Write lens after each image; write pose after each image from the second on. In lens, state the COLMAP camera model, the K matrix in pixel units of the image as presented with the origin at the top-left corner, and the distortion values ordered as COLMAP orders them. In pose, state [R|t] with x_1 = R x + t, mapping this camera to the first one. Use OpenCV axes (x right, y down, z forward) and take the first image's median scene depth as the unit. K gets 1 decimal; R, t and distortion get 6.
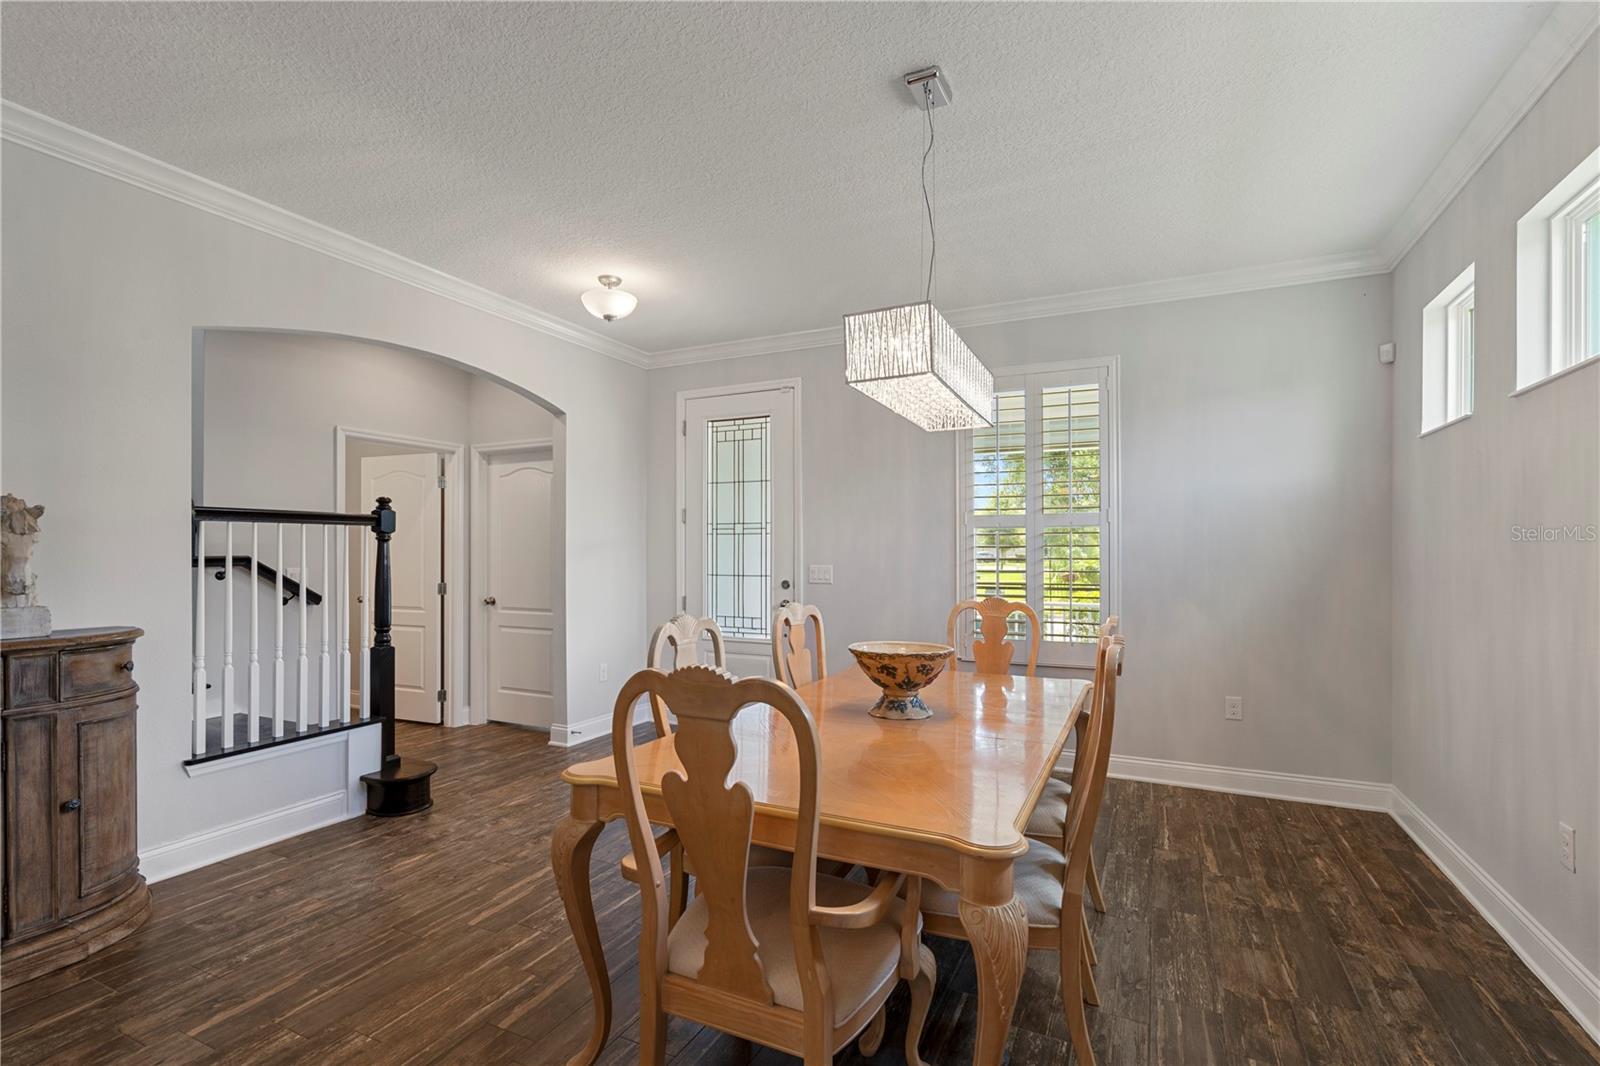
lens RADIAL K [[731.5, 0, 799.9], [0, 731.5, 557.9], [0, 0, 1]] dist [-0.007762, 0.001248]
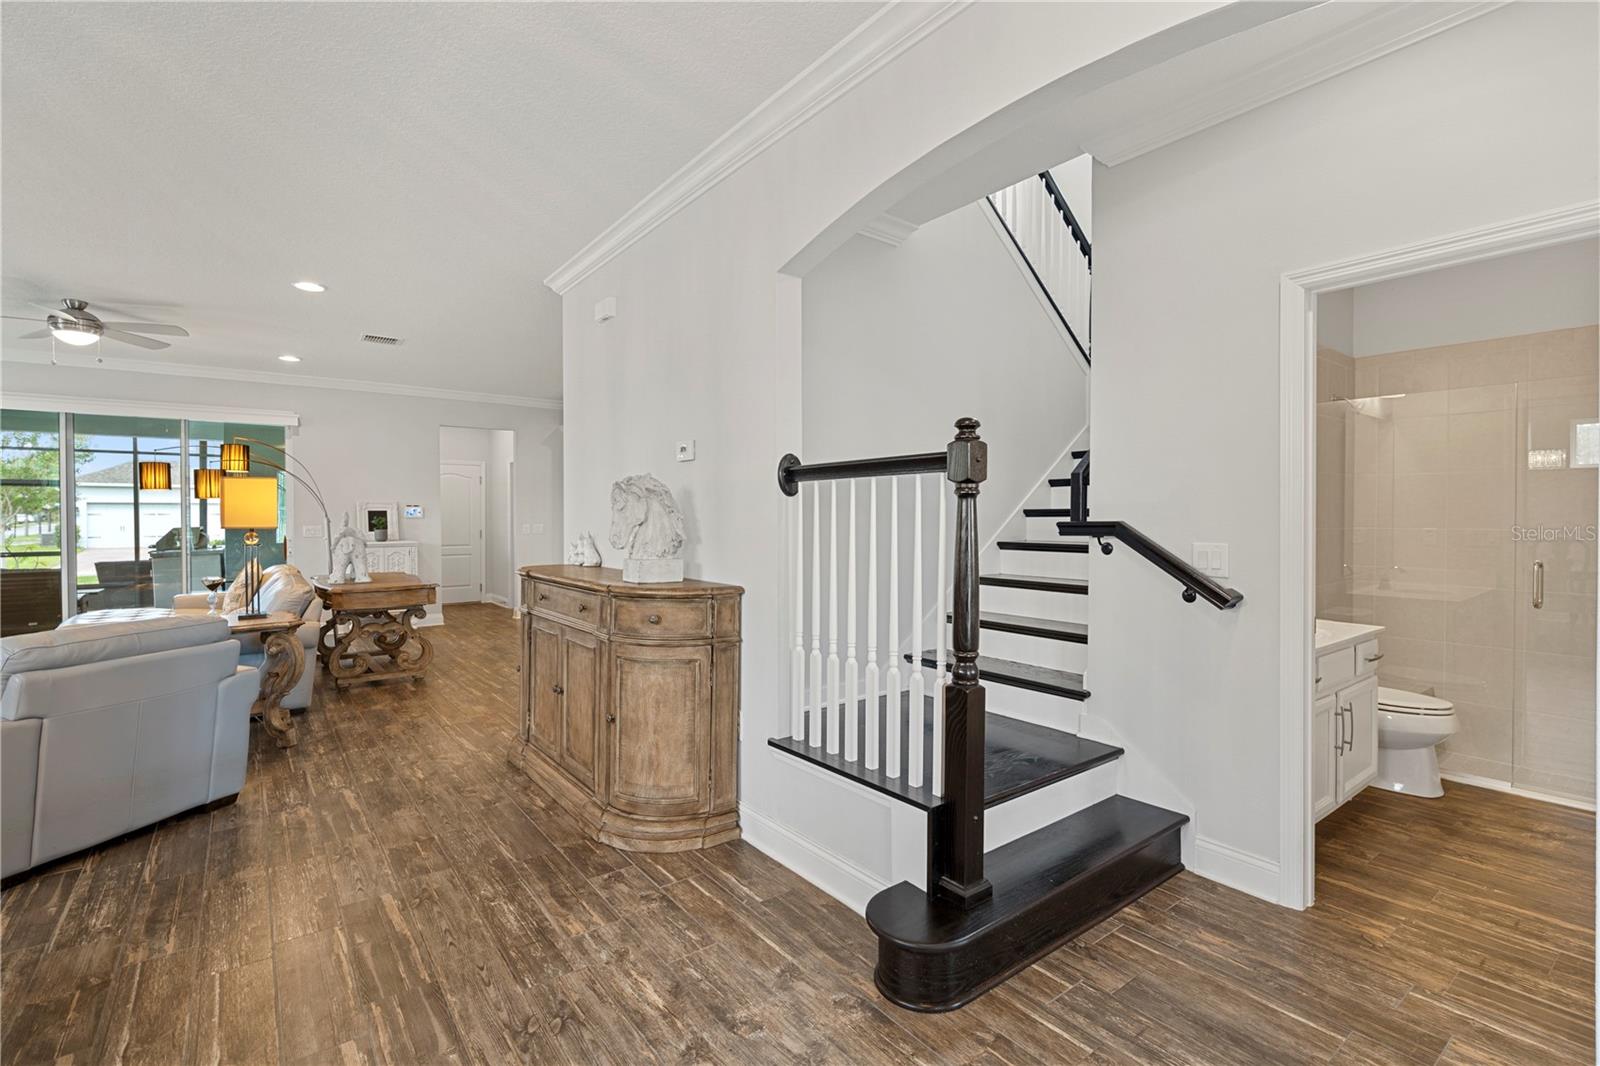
lens RADIAL K [[731.5, 0, 809.7], [0, 731.5, 524.8], [0, 0, 1]] dist [-0.007762, 0.001248]
pose [[-0.444575, 0.012476, -0.895655, -0.018497], [-0.004808, 0.999855, 0.016314, -0.012210], [0.895729, 0.011559, -0.444451, 1.307131]]
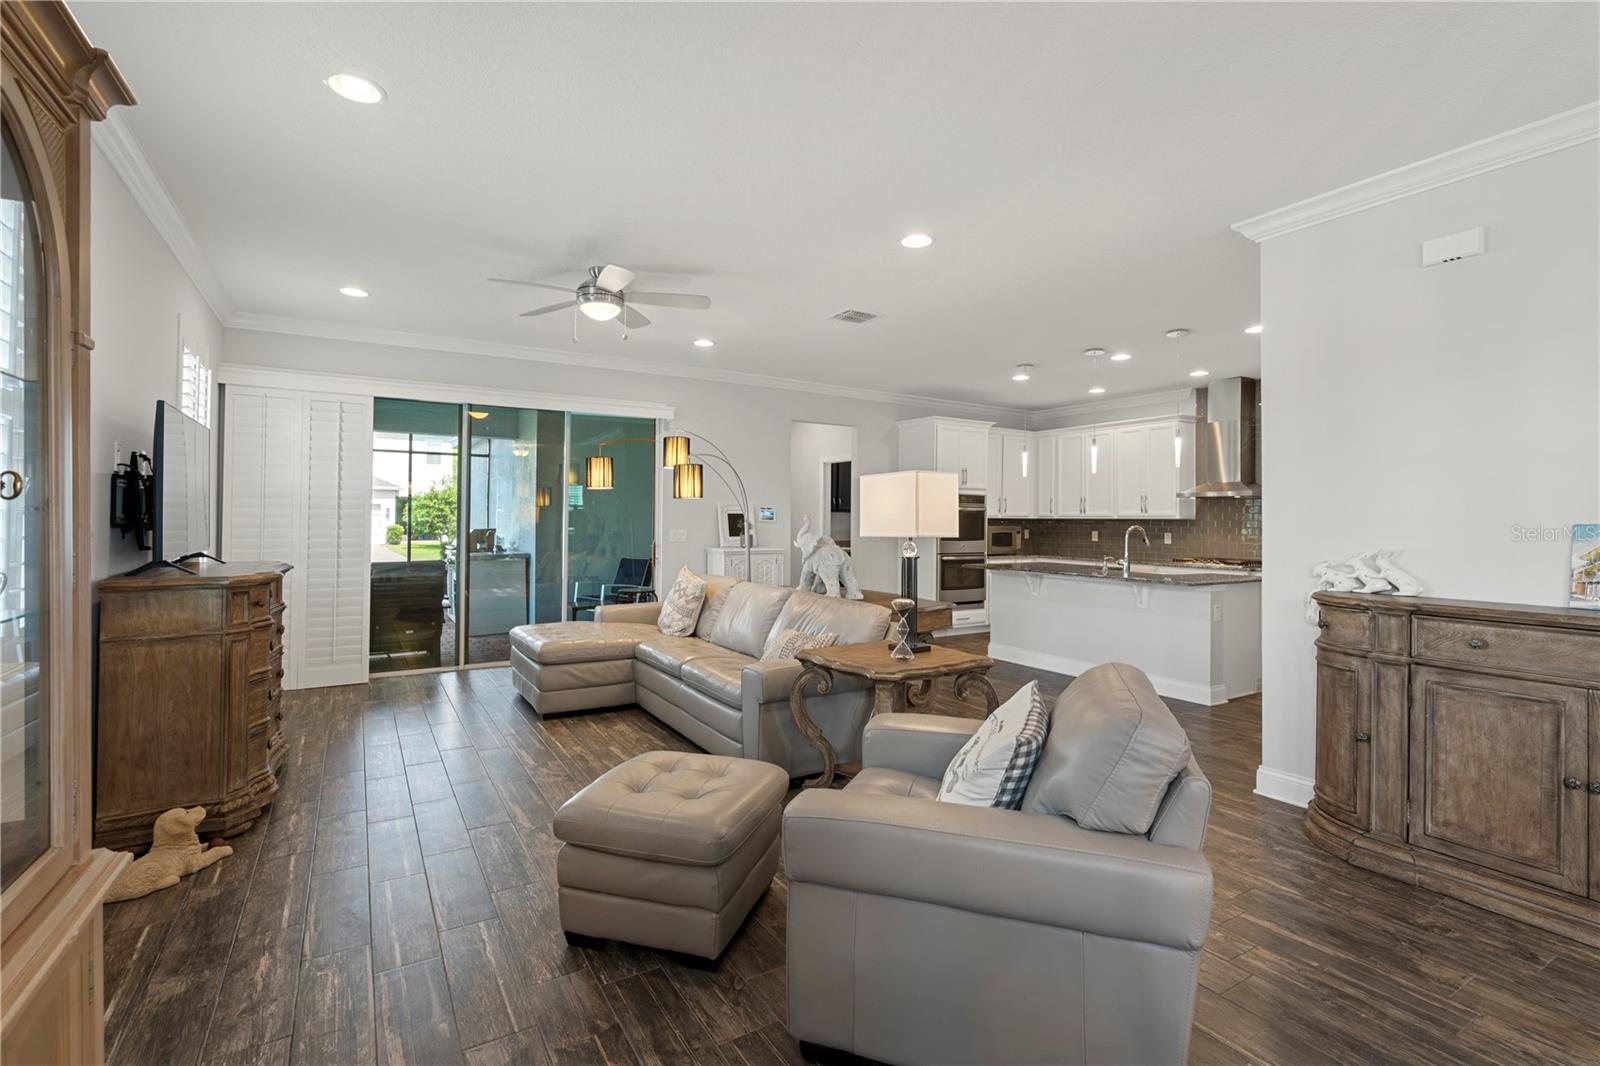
lens RADIAL K [[731.5, 0, 802.8], [0, 731.5, 510.3], [0, 0, 1]] dist [-0.007762, 0.001248]
pose [[-0.537399, -0.015911, -0.843178, 0.209127], [-0.014734, 0.999847, -0.009477, -0.005202], [0.843200, 0.007330, -0.537551, 0.271583]]
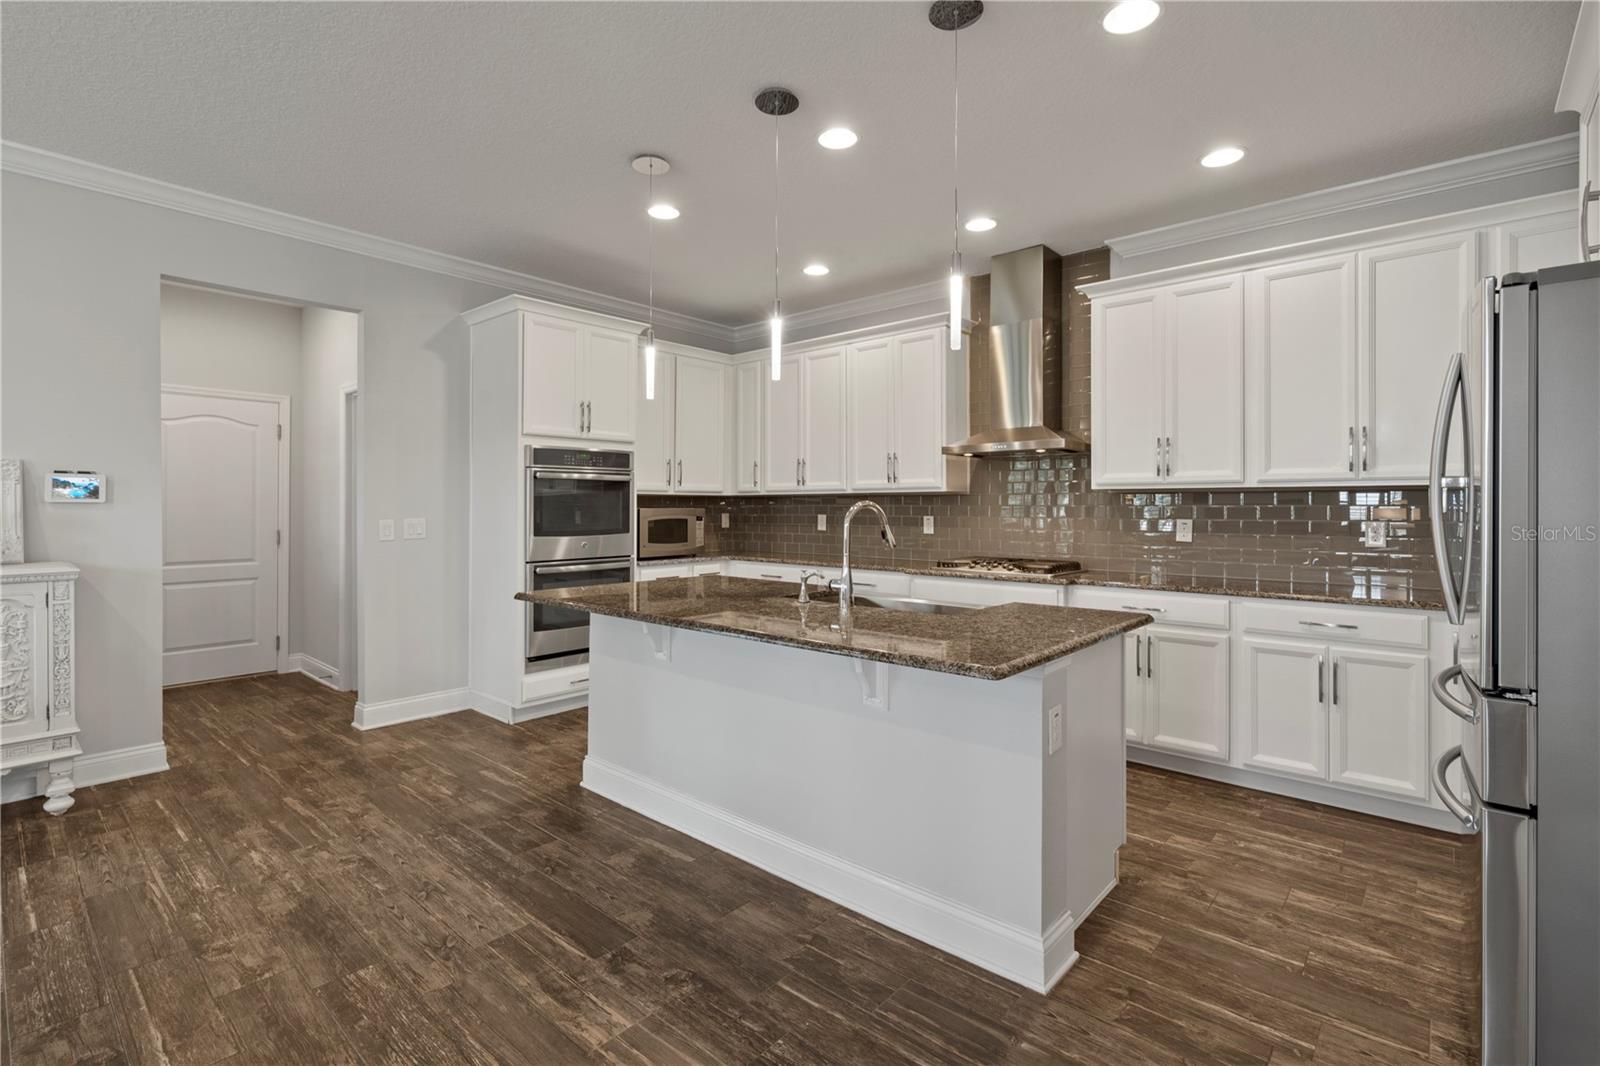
lens RADIAL K [[731.5, 0, 790.2], [0, 731.5, 521.3], [0, 0, 1]] dist [-0.007762, 0.001248]
pose [[-0.281959, 0.019072, -0.959237, -0.987304], [-0.005127, 0.999758, 0.021384, 0.010405], [0.959413, 0.010948, -0.281793, 0.140282]]
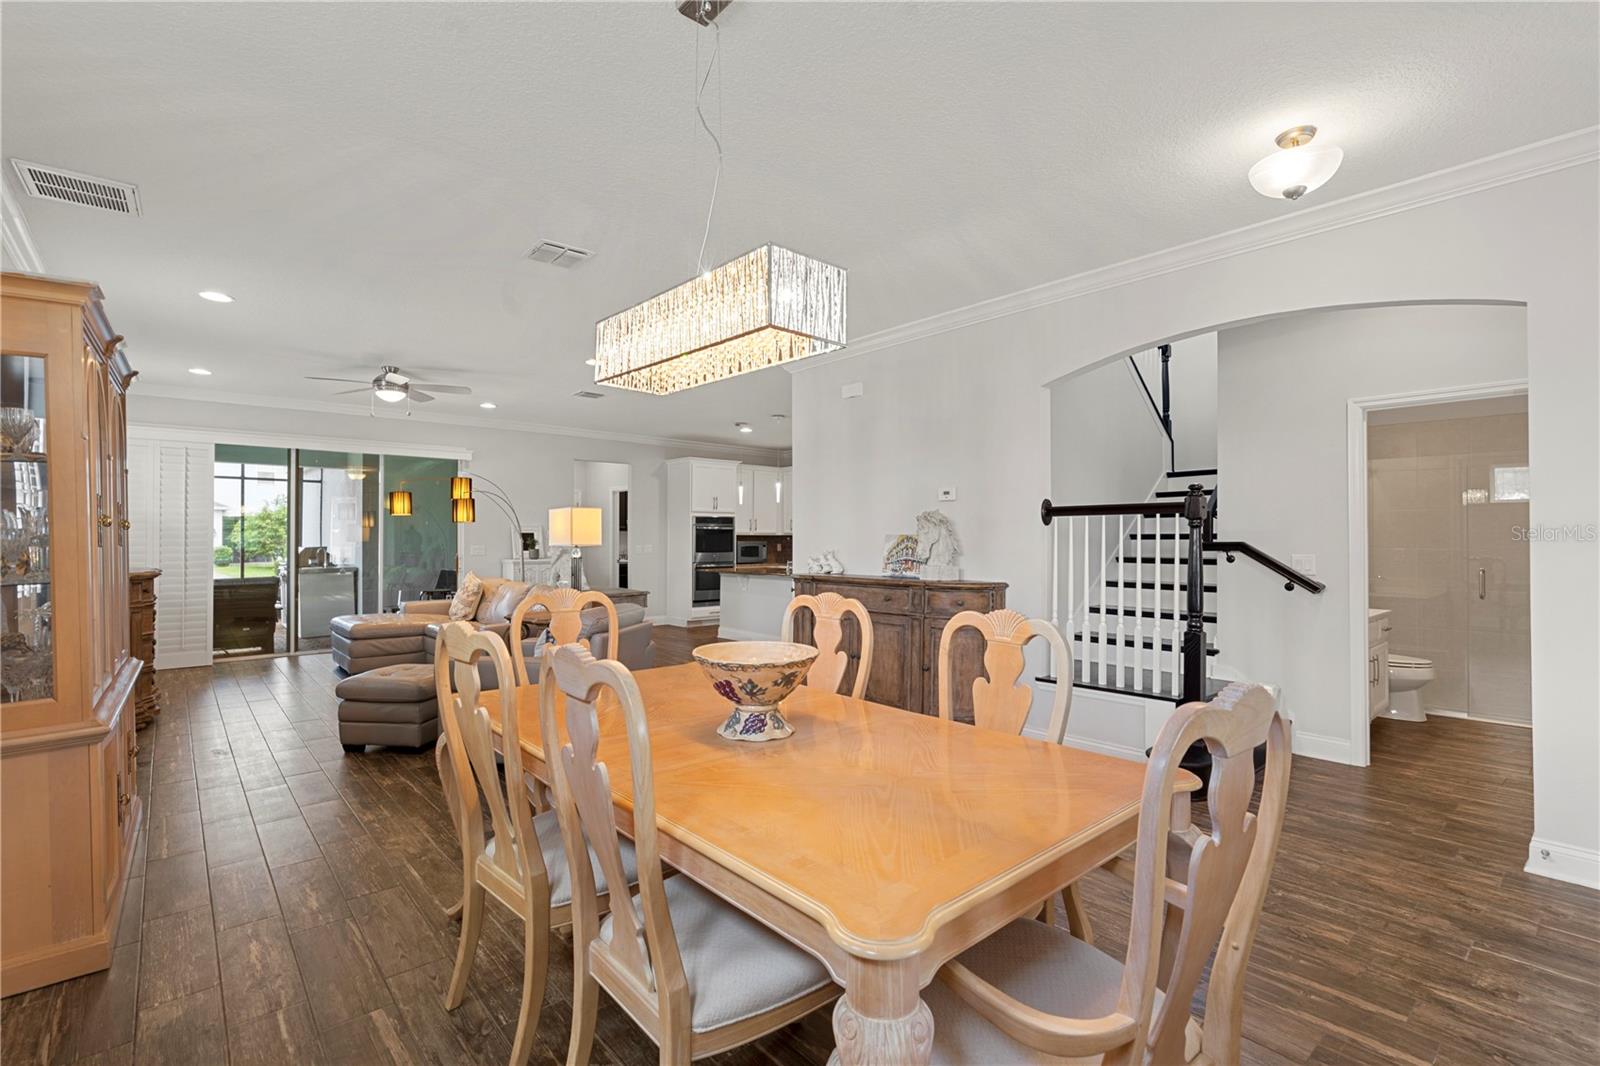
lens RADIAL K [[731.5, 0, 804.9], [0, 731.5, 533.8], [0, 0, 1]] dist [-0.007762, 0.001248]
pose [[-0.388569, -0.006722, -0.921395, 0.656302], [-0.008471, 0.999957, -0.003723, -0.006907], [0.921381, 0.006359, -0.388609, 1.022845]]
